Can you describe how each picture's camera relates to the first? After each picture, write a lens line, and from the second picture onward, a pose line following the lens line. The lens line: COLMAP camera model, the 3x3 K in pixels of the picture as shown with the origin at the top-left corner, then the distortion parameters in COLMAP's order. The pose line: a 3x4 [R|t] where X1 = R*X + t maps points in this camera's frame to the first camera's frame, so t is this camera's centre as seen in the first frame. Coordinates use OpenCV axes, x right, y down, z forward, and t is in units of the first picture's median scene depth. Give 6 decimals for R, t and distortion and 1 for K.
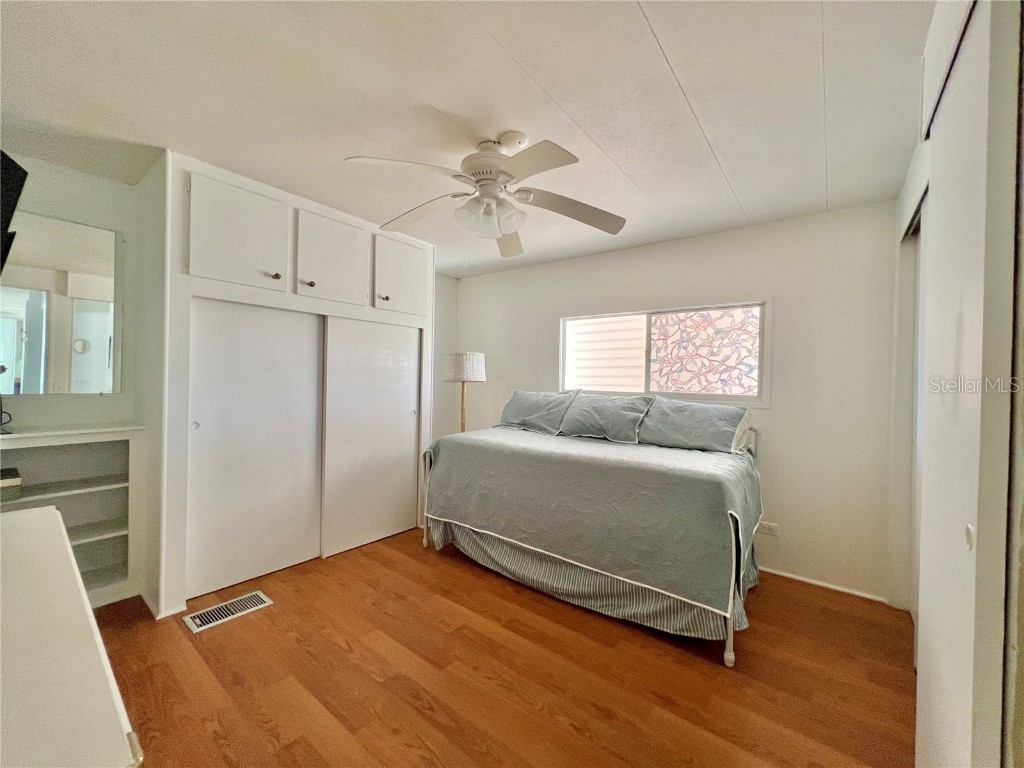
lens RADIAL K [[410.0, 0, 514.2], [0, 410.0, 381.6], [0, 0, 1]] dist [-0.004228, 0.001182]
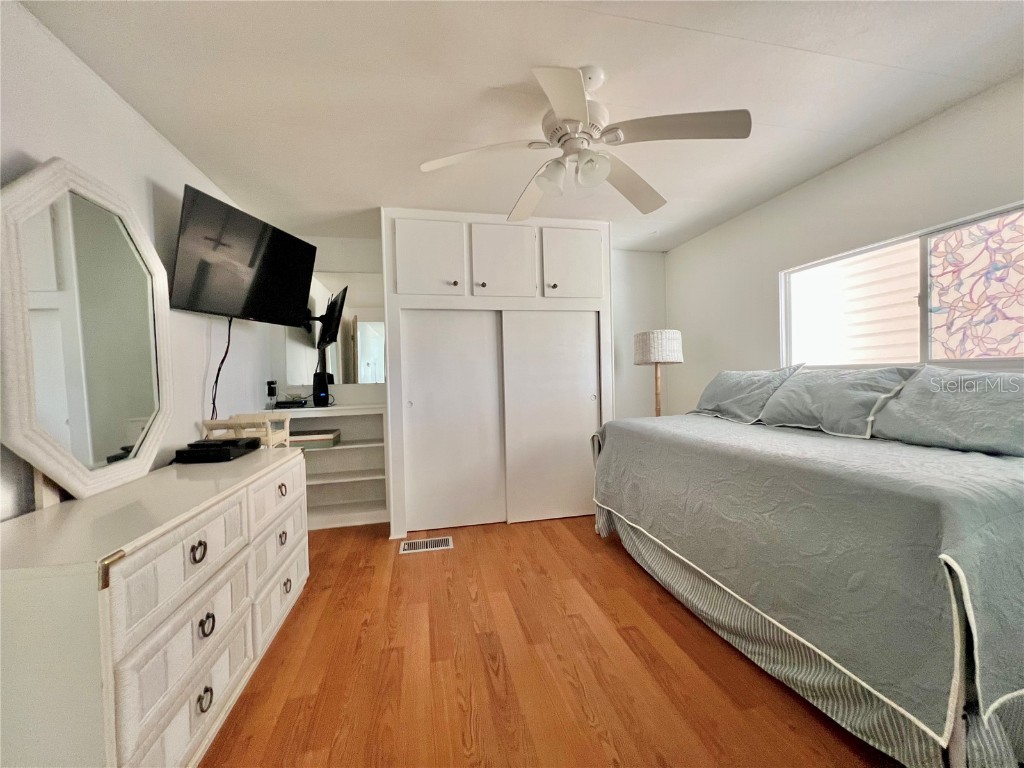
lens RADIAL K [[410.0, 0, 515.1], [0, 410.0, 381.5], [0, 0, 1]] dist [-0.004228, 0.001182]
pose [[0.771589, -0.032065, -0.635313, 0.281812], [0.039606, 0.999213, -0.002330, 0.039431], [0.634887, -0.023364, 0.772252, 0.138320]]
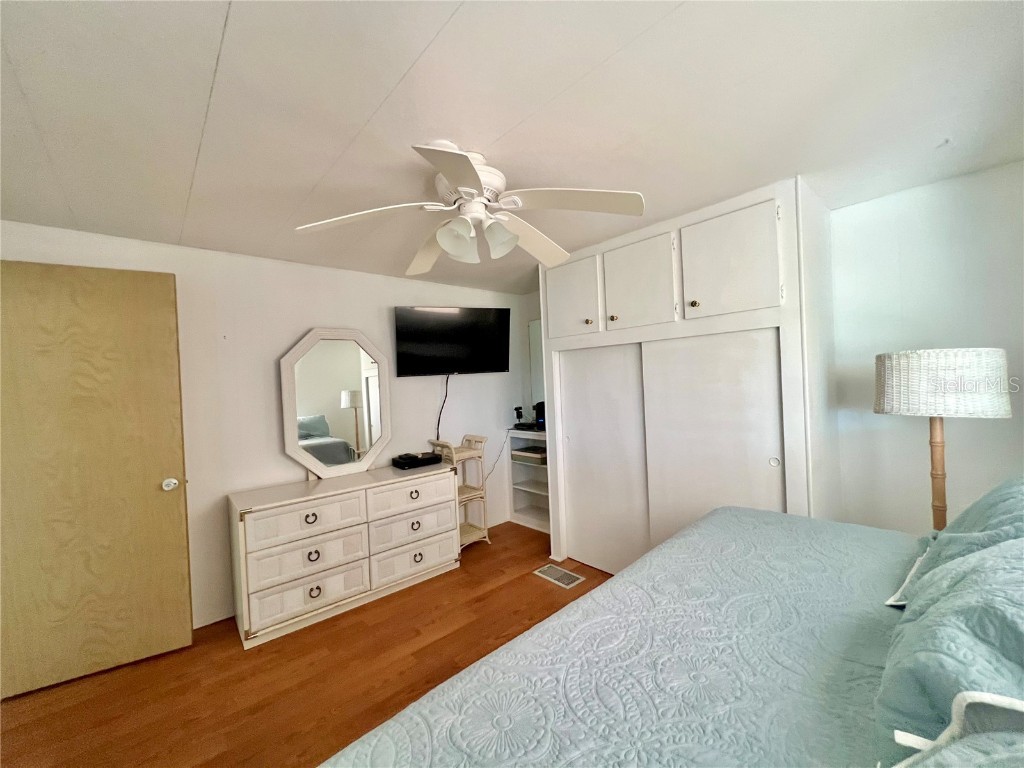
lens RADIAL K [[410.0, 0, 516.8], [0, 410.0, 376.5], [0, 0, 1]] dist [-0.004228, 0.001182]
pose [[-0.181281, -0.024898, -0.983116, 0.542643], [0.036807, 0.998807, -0.032082, -0.058225], [0.982742, -0.042001, -0.180148, 0.867401]]
